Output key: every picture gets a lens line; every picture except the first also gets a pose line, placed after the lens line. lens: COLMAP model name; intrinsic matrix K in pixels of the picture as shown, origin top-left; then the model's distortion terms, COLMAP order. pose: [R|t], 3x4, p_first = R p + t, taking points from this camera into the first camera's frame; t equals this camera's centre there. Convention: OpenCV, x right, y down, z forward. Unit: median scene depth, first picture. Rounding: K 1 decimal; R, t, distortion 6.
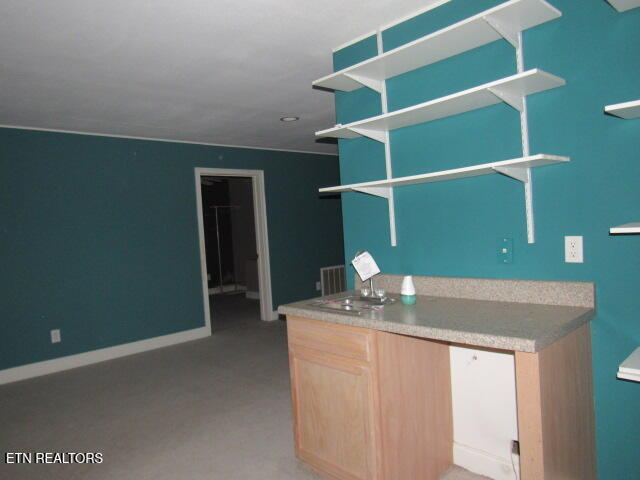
lens RADIAL K [[452.0, 0, 320.0], [0, 452.0, 240.0], [0, 0, 1]] dist [-0.001683, 0.002355]
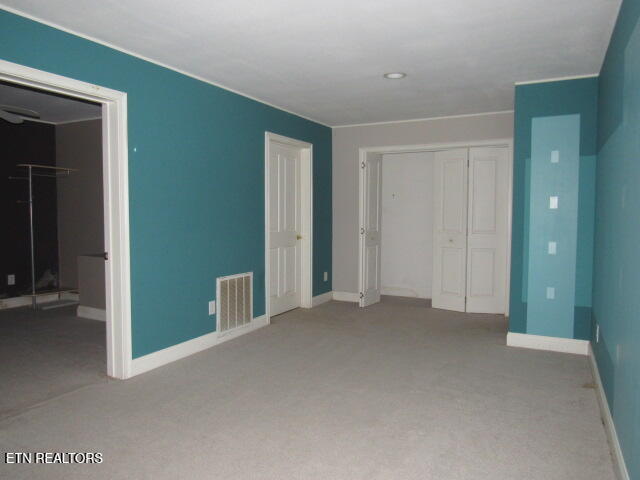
lens RADIAL K [[452.0, 0, 320.0], [0, 452.0, 240.0], [0, 0, 1]] dist [-0.001683, 0.002355]
pose [[0.945361, 0.050010, 0.322167, -0.063809], [-0.057989, 0.998201, 0.015209, -0.005972], [-0.320827, -0.033060, 0.946561, 0.368386]]
